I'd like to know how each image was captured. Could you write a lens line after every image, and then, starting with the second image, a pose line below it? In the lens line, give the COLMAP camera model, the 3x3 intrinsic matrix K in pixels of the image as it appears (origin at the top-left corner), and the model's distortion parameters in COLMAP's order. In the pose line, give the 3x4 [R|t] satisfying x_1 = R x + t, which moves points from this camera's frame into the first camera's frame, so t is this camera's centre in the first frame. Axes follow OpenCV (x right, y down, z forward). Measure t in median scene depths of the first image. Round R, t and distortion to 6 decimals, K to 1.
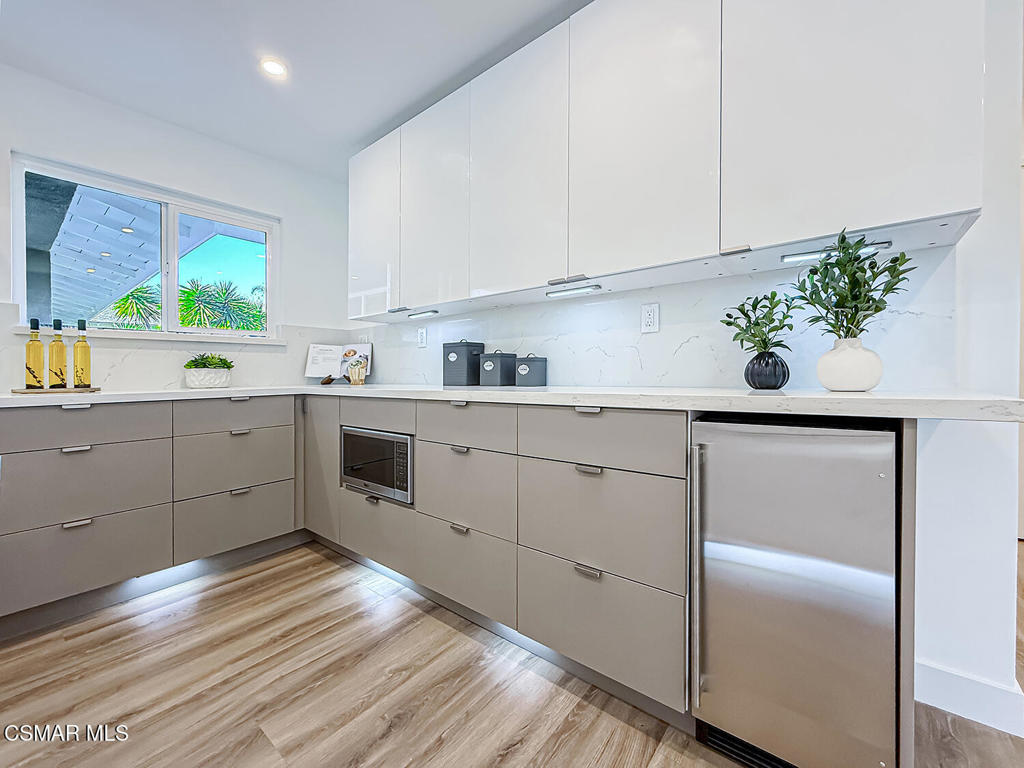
lens RADIAL K [[414.1, 0, 507.6], [0, 414.1, 380.6], [0, 0, 1]] dist [-0.000918, -0.000080]
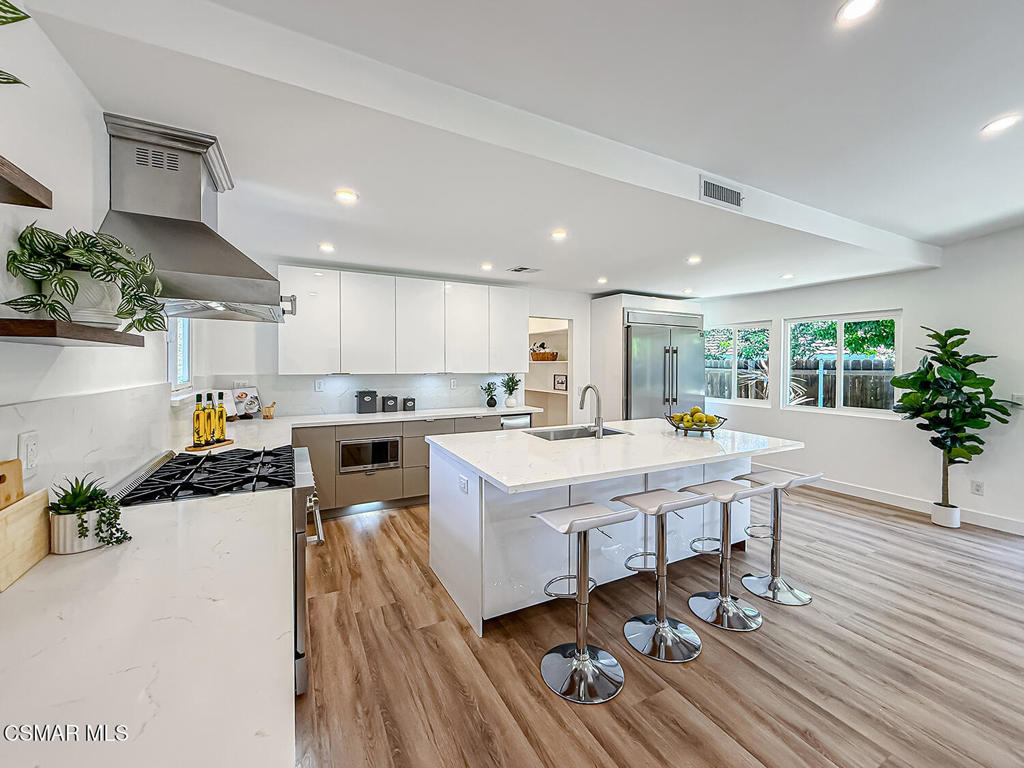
lens RADIAL K [[414.1, 0, 508.1], [0, 414.1, 375.9], [0, 0, 1]] dist [-0.000918, -0.000080]
pose [[0.383777, -0.010794, 0.923363, -2.055916], [0.007874, 0.999934, 0.008416, -0.216194], [-0.923392, 0.004041, 0.383836, -0.441675]]
